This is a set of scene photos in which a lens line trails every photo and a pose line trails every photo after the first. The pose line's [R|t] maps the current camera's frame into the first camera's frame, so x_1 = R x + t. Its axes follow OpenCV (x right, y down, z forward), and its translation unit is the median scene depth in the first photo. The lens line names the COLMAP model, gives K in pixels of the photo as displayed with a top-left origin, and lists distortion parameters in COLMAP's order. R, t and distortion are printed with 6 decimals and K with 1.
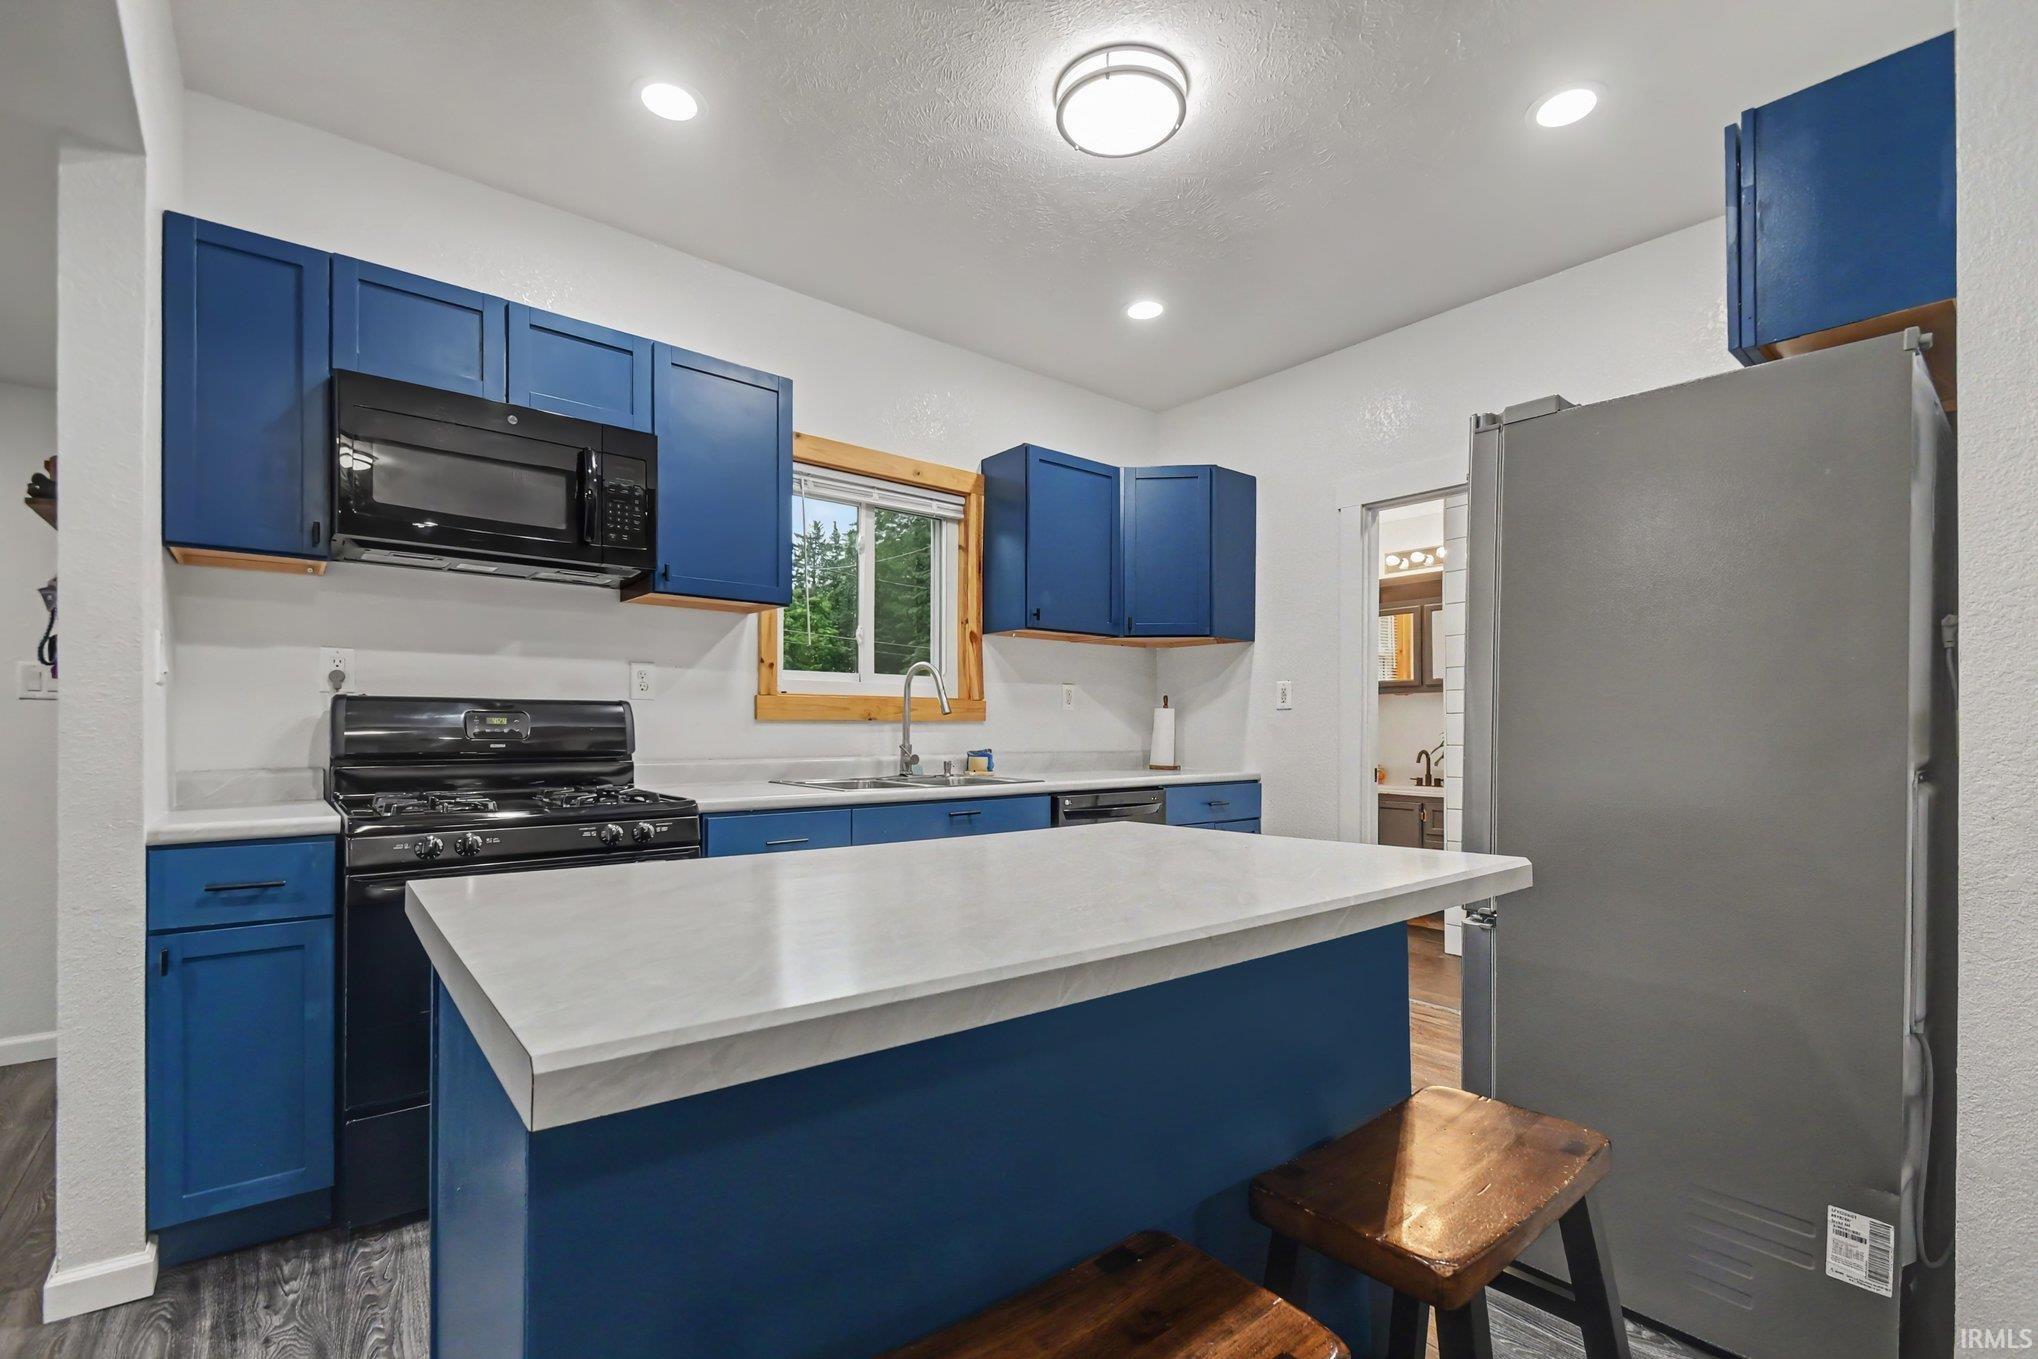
lens RADIAL K [[920.4, 0, 1030.1], [0, 920.4, 726.9], [0, 0, 1]] dist [0.041149, -0.020575]
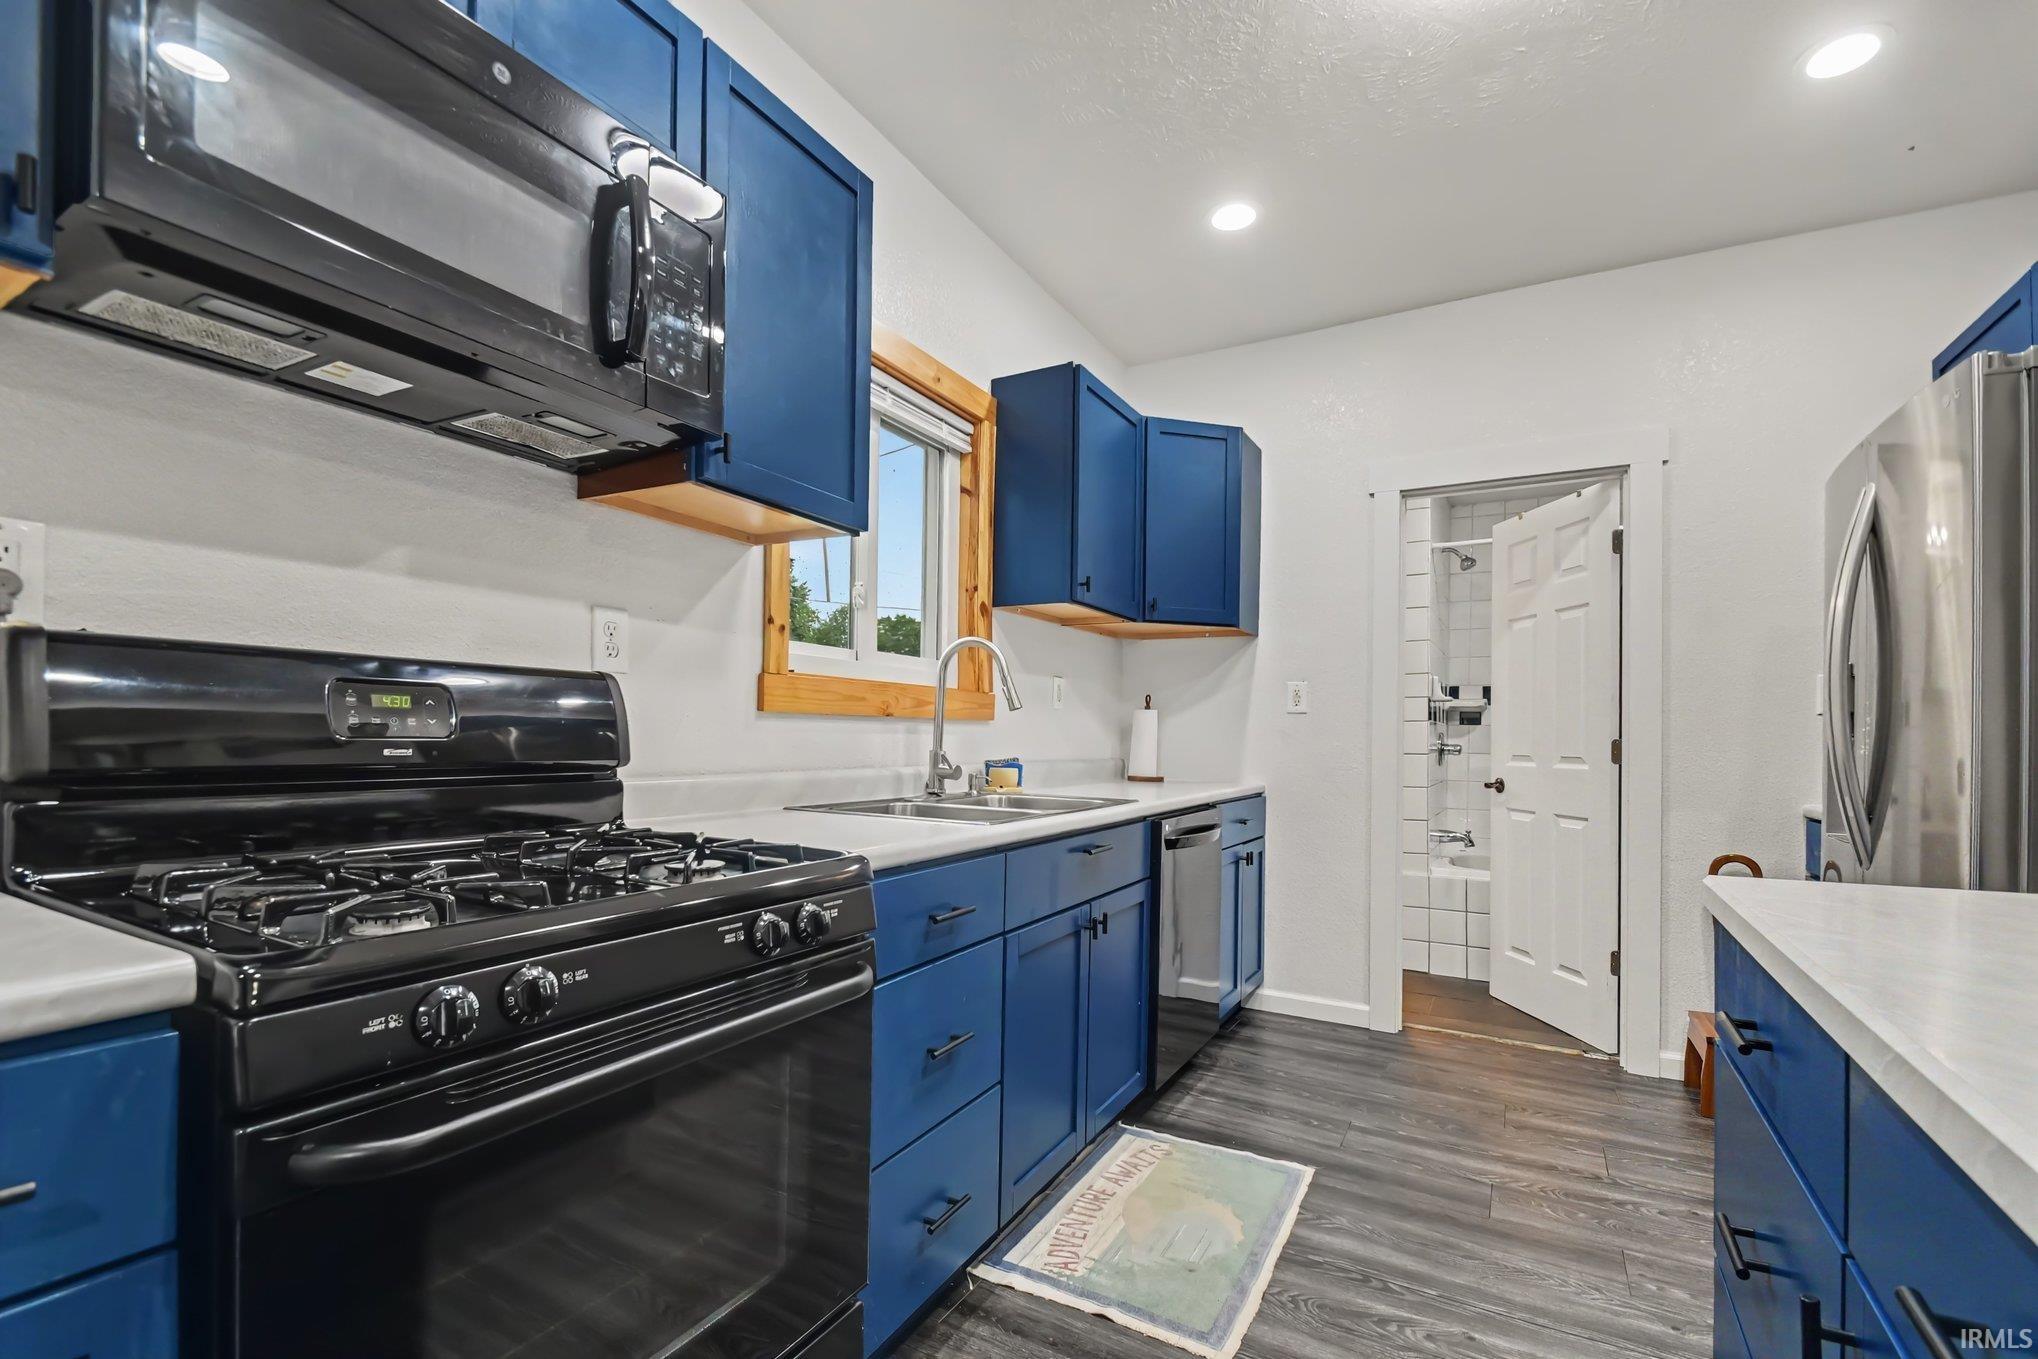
lens RADIAL K [[906.6, 0, 1028.2], [0, 906.6, 720.0], [0, 0, 1]] dist [0.052021, -0.032039]
pose [[0.935895, 0.018442, 0.351796, -0.310645], [-0.014107, 0.999790, -0.014882, 0.004378], [-0.351996, 0.008966, 0.935958, 0.309342]]
